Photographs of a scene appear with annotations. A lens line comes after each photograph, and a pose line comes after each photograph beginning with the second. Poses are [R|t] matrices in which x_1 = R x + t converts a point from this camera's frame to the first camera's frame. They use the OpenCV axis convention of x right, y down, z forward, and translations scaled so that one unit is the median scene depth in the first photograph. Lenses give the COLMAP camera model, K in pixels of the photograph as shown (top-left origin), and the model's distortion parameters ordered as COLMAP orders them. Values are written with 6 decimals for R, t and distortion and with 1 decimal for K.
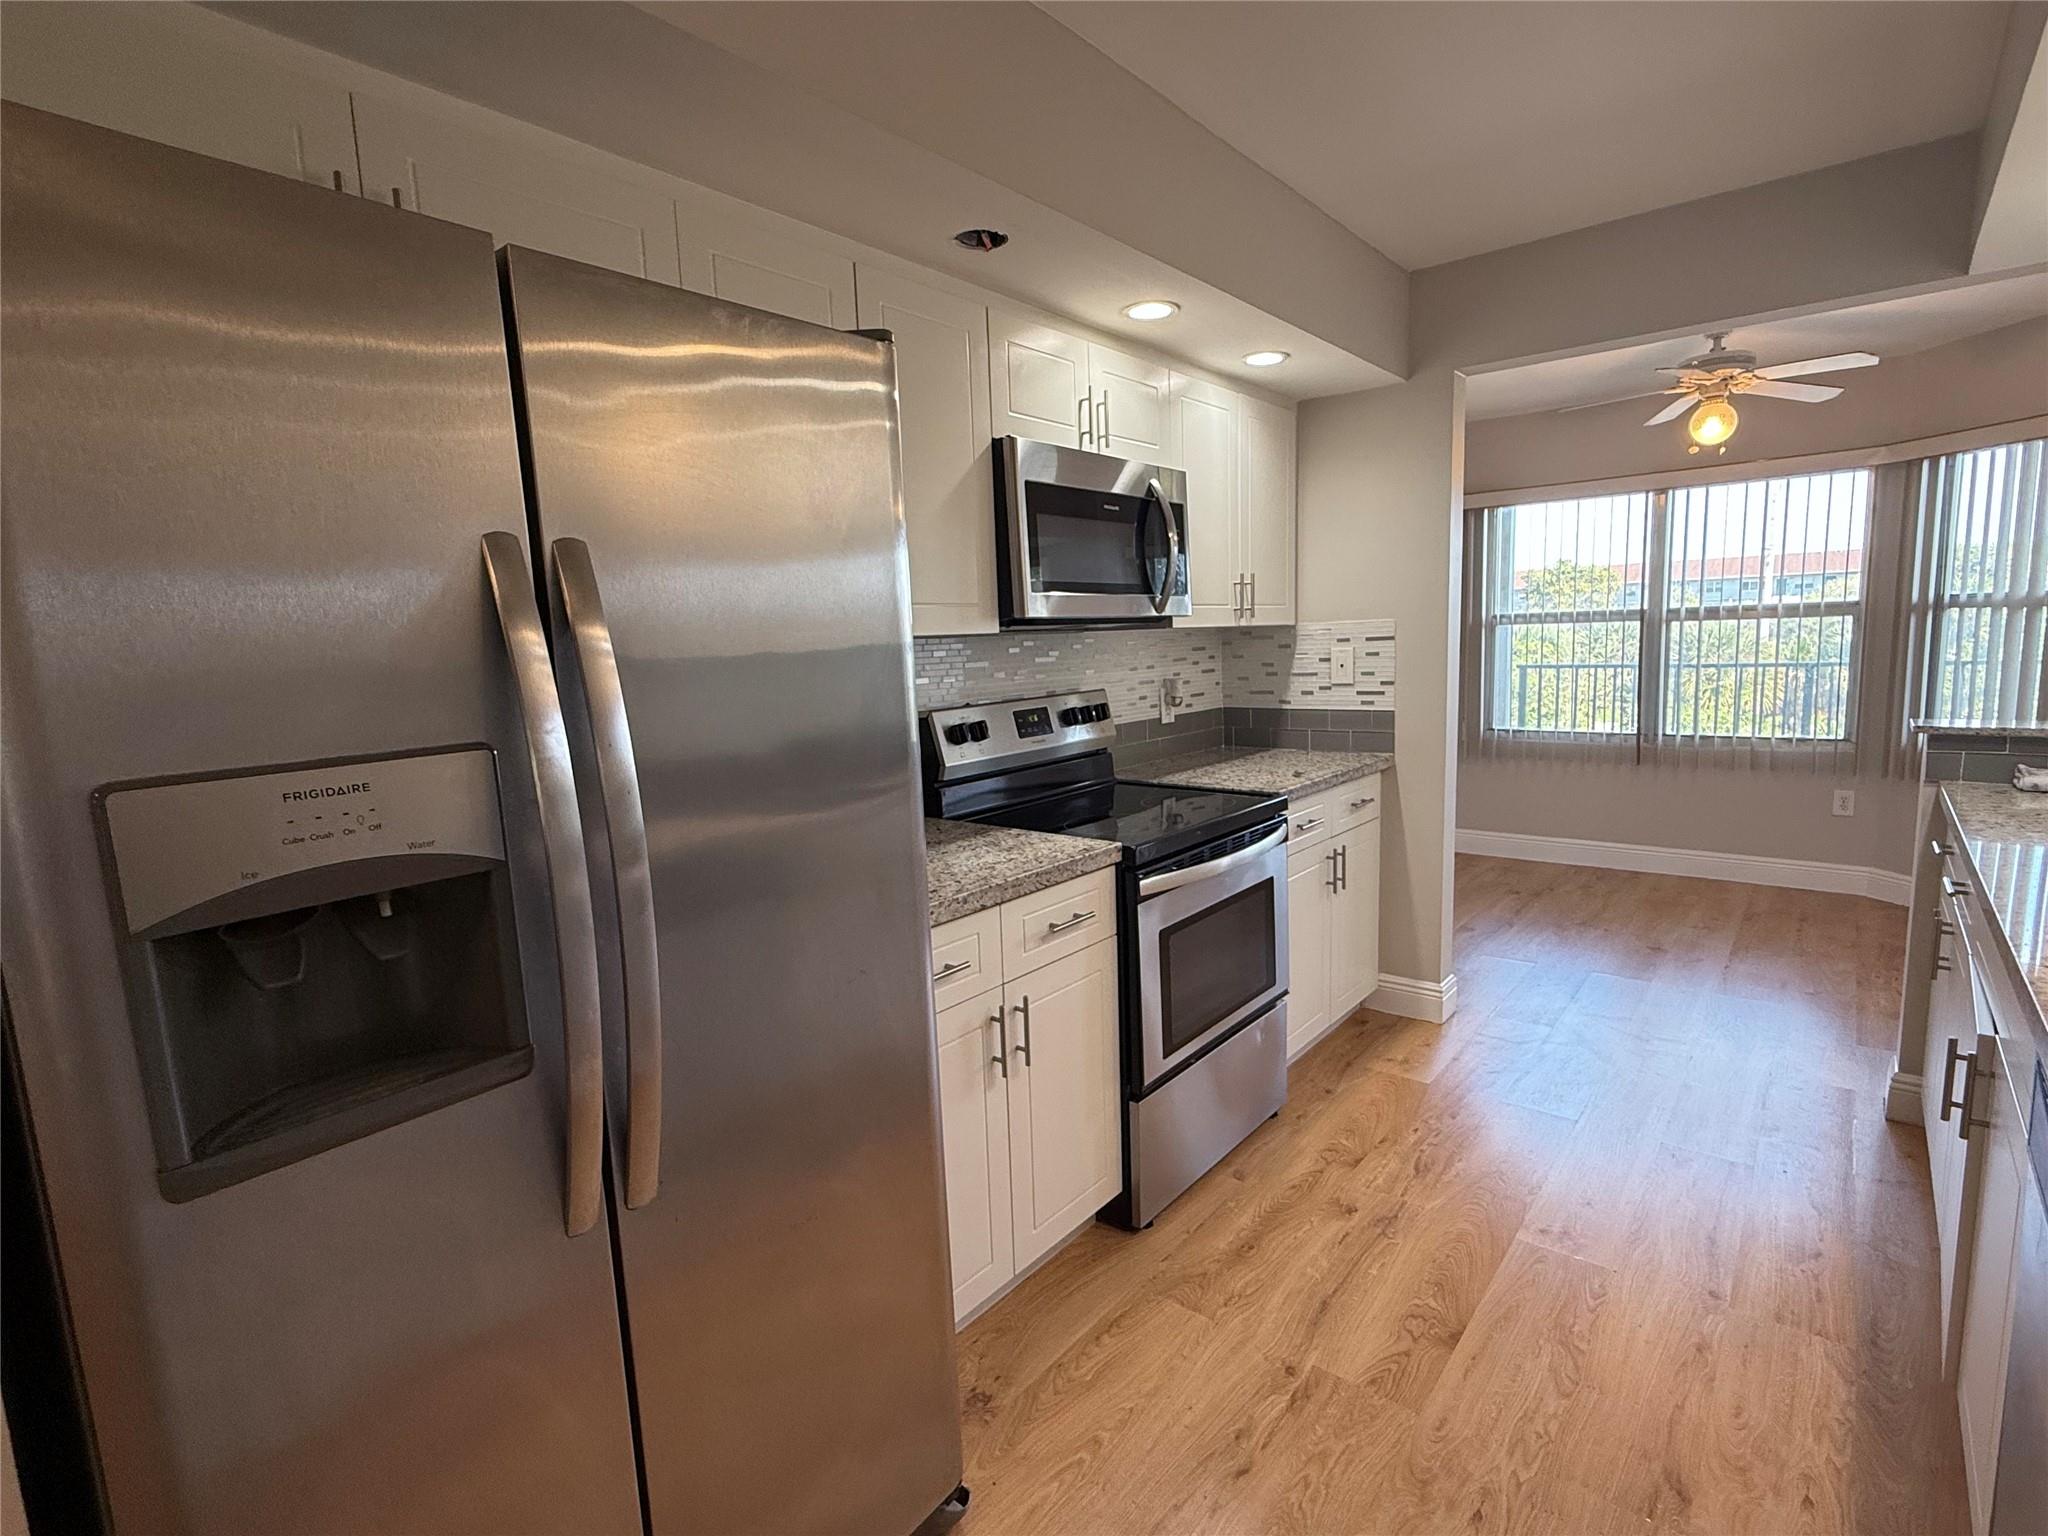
lens RADIAL K [[988.1, 0, 1028.1], [0, 988.1, 776.1], [0, 0, 1]] dist [0.001239, -0.000852]
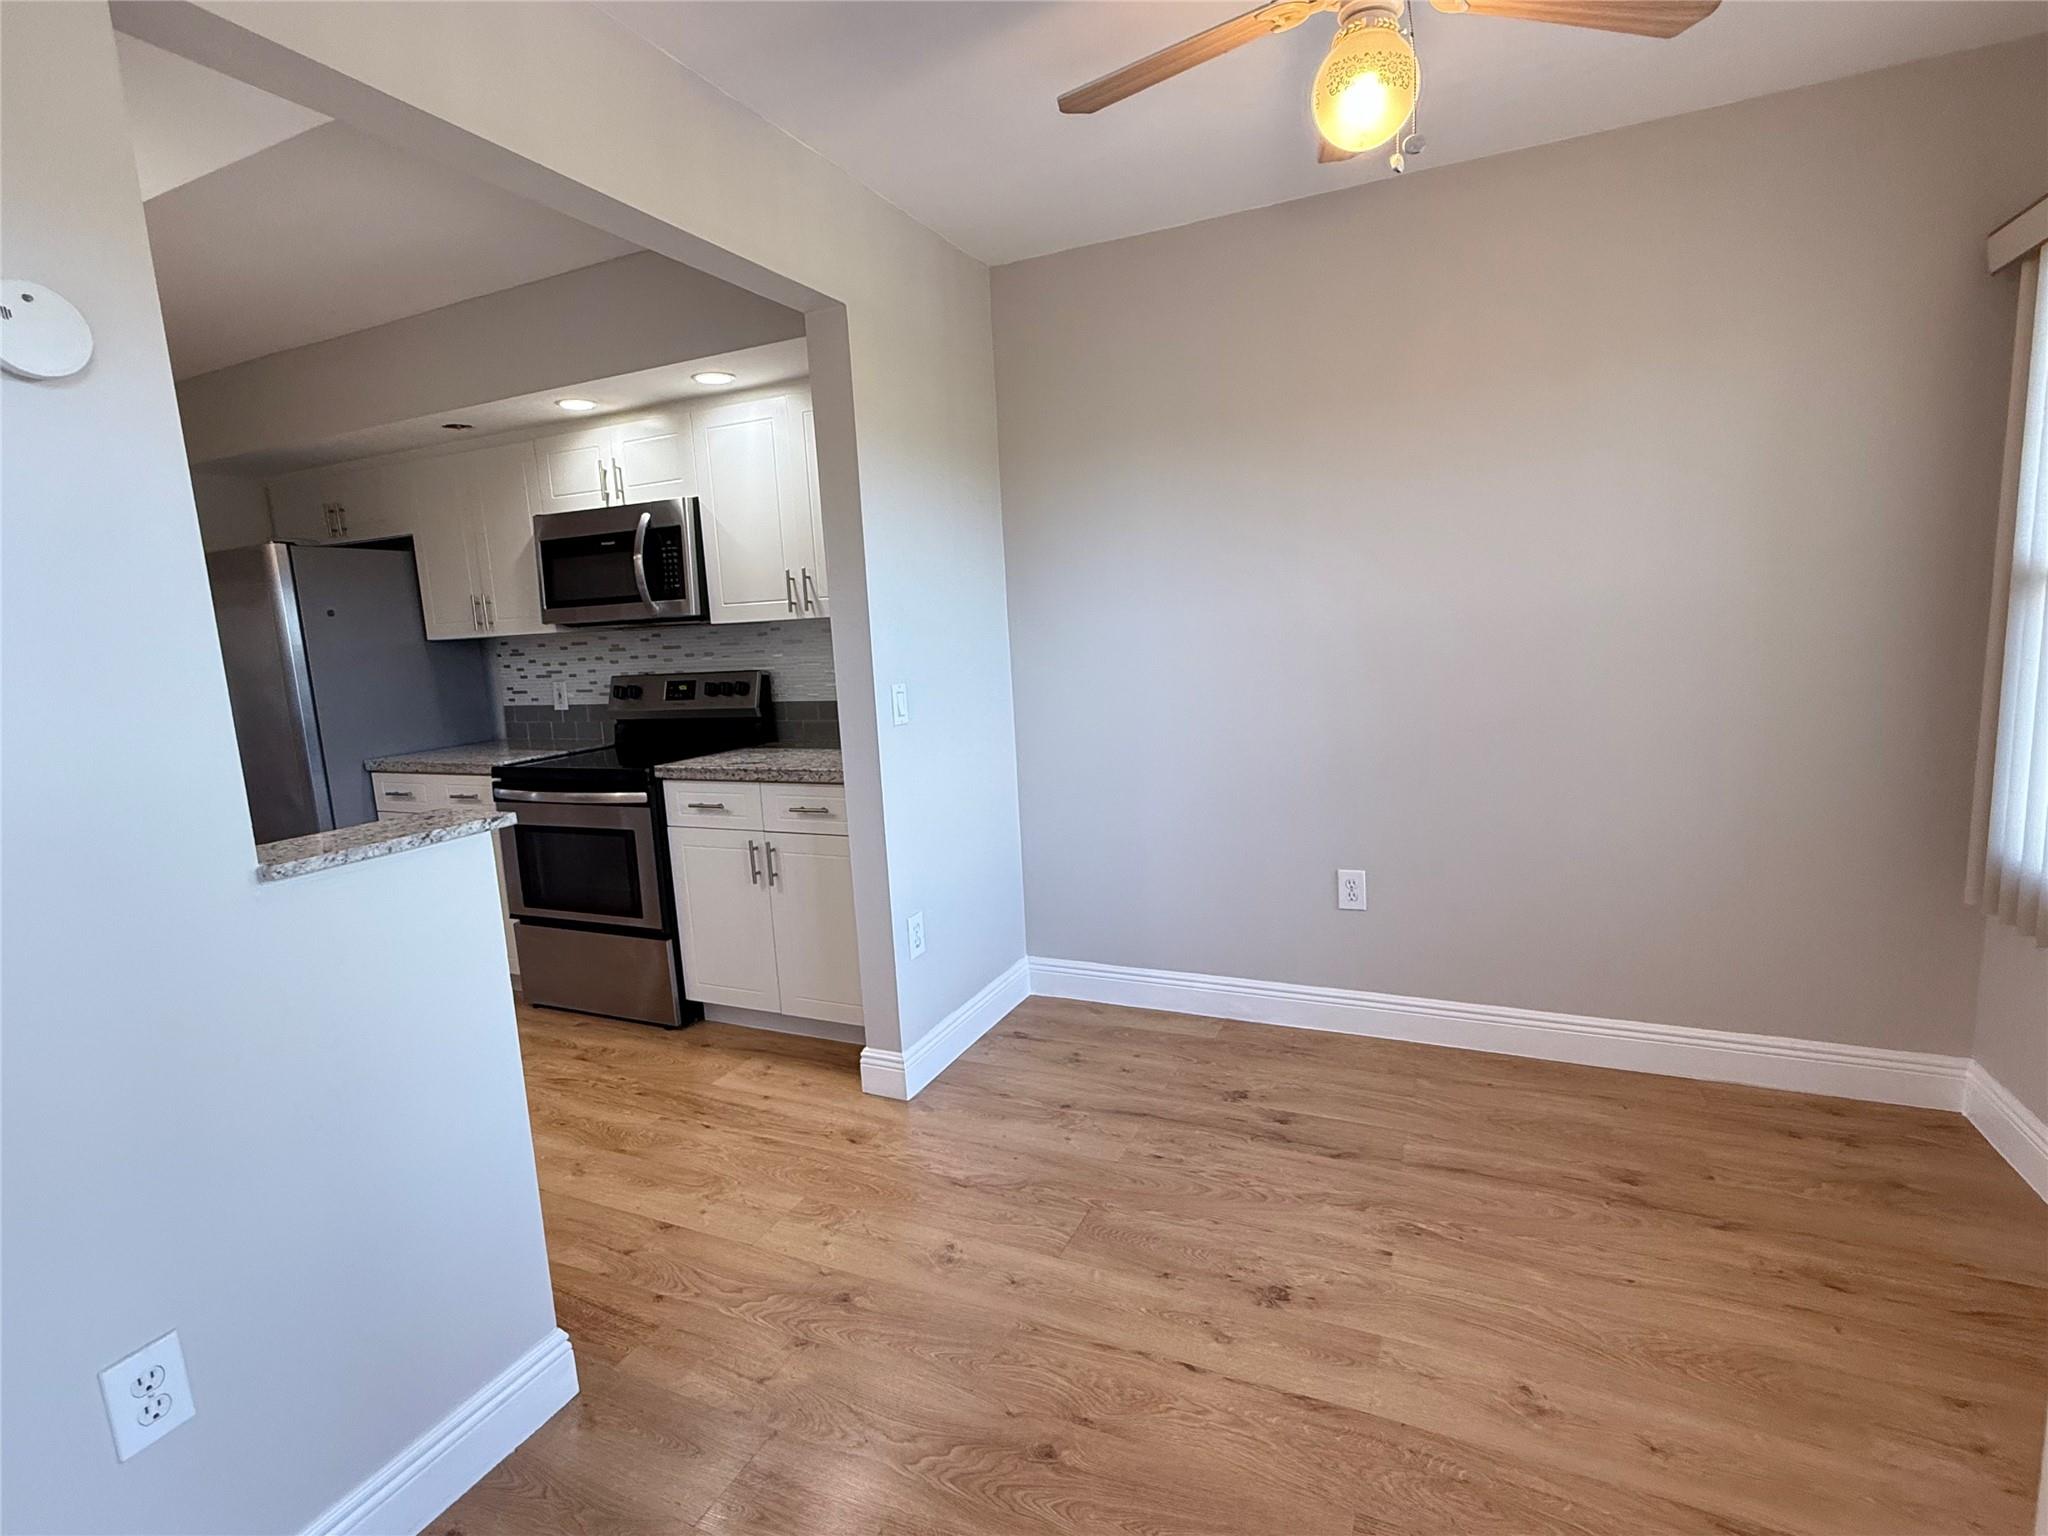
lens RADIAL K [[988.1, 0, 1018.2], [0, 988.1, 772.2], [0, 0, 1]] dist [0.001239, -0.000852]
pose [[0.257920, 0.170764, -0.950956, 2.040502], [-0.094311, 0.984006, 0.151119, -0.271000], [0.961552, 0.050709, 0.269900, 1.485024]]
